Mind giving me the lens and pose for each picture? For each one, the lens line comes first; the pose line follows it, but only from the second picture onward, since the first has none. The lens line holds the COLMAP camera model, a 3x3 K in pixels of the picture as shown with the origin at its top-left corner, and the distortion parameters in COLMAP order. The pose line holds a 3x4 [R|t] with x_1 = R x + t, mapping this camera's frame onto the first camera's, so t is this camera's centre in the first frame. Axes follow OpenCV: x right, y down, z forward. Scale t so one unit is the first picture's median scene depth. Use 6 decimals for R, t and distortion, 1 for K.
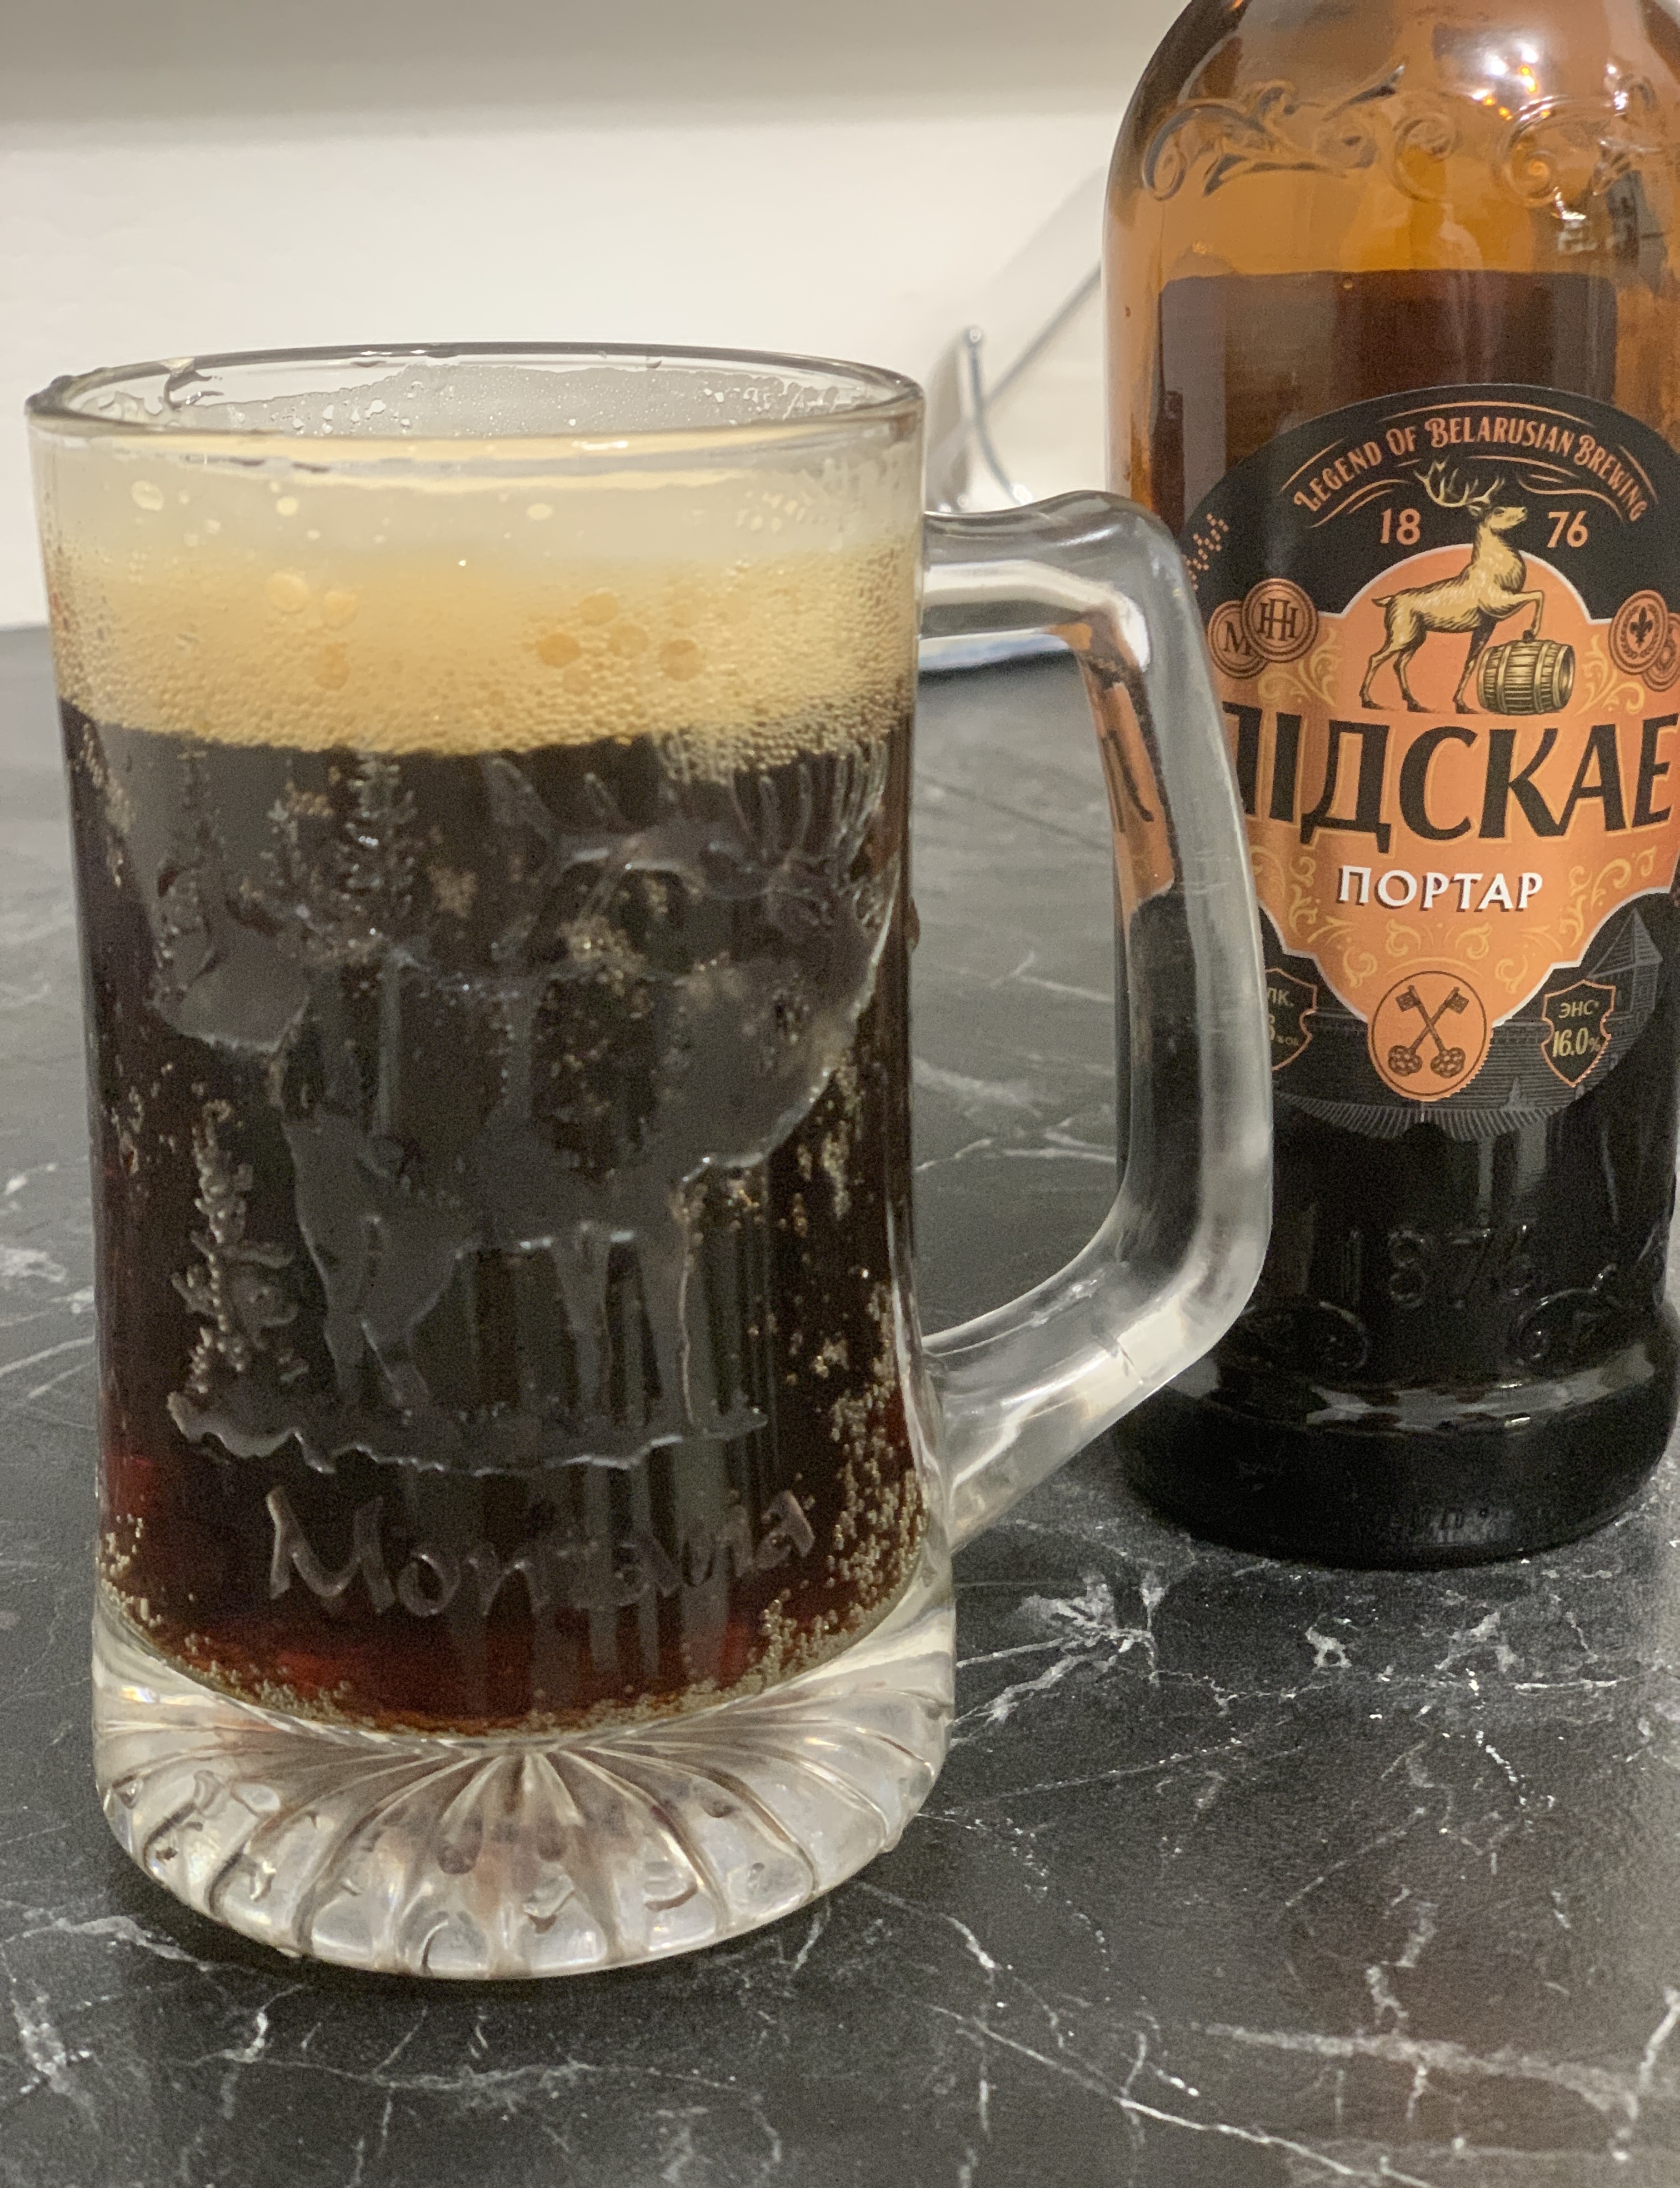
lens RADIAL K [[3456.5, 0, 840.0], [0, 3456.5, 1094.0], [0, 0, 1]] dist [0.048302, 0.087089]
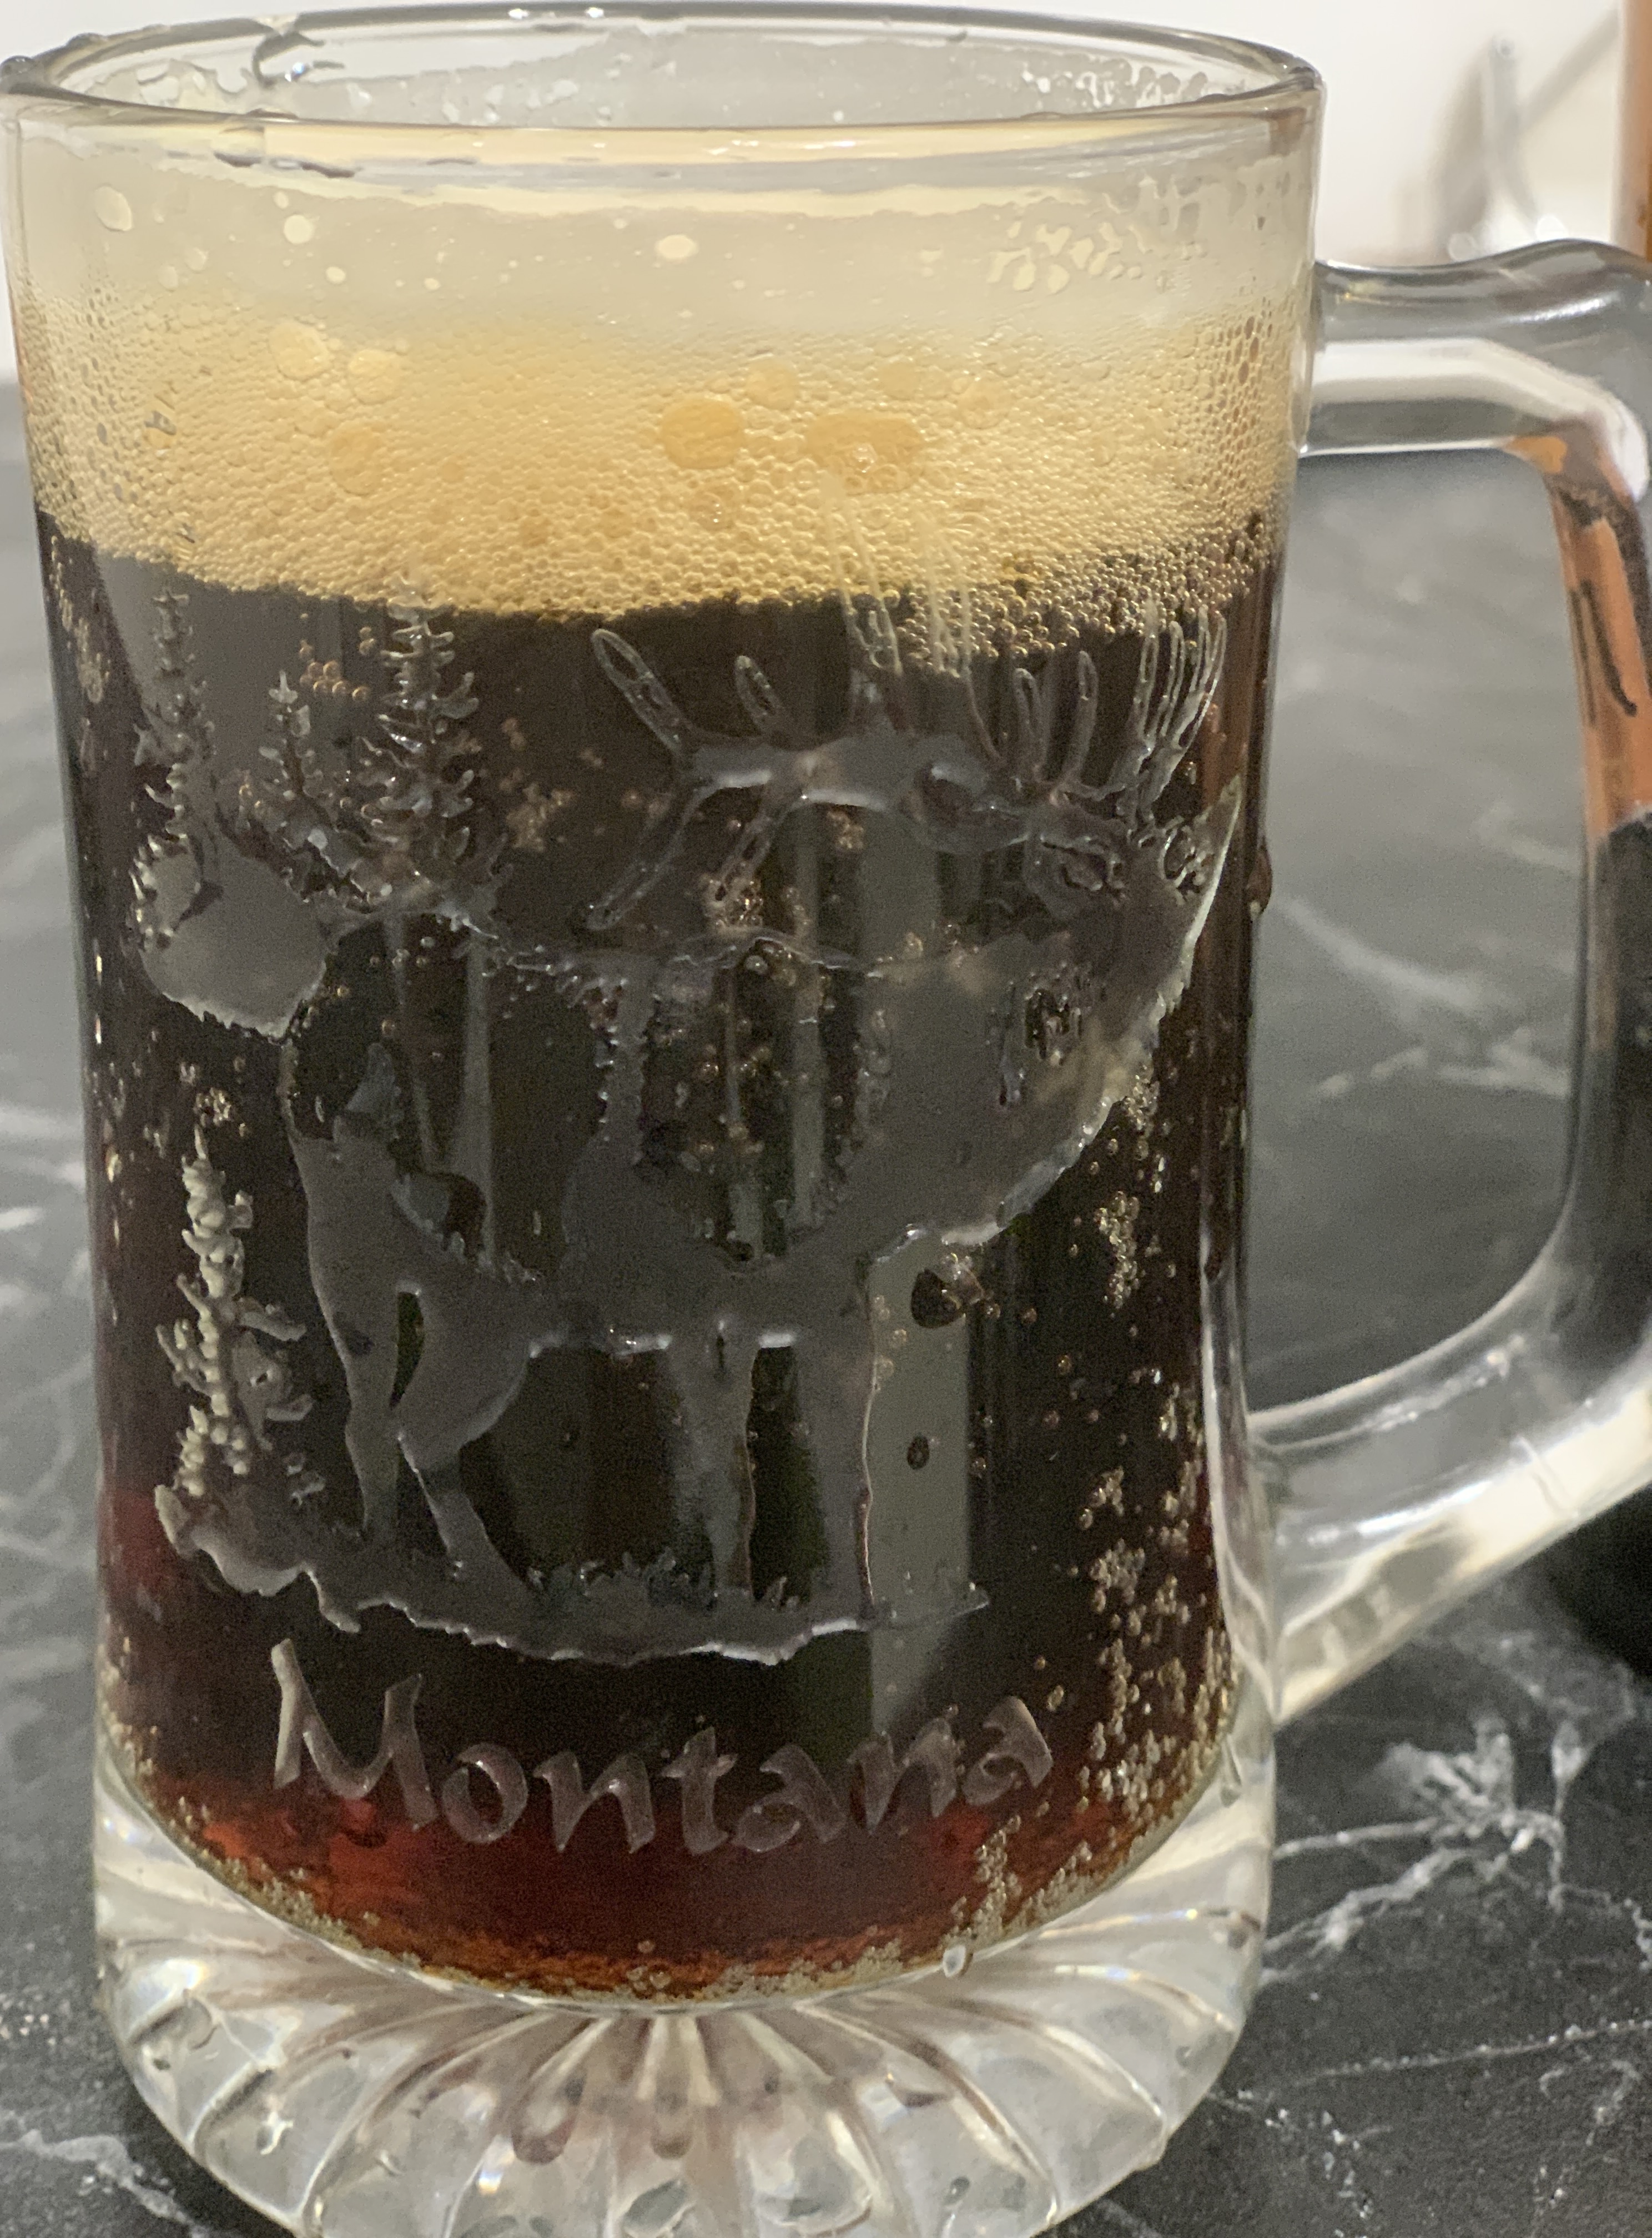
lens RADIAL K [[3622.7, 0, 741.3], [0, 3622.7, 1119.3], [0, 0, 1]] dist [0.004188, -0.413770]
pose [[0.985663, 0.067722, -0.154538, 0.034941], [-0.056104, 0.995346, 0.078345, -0.054029], [0.159125, -0.068551, 0.984876, 0.295125]]
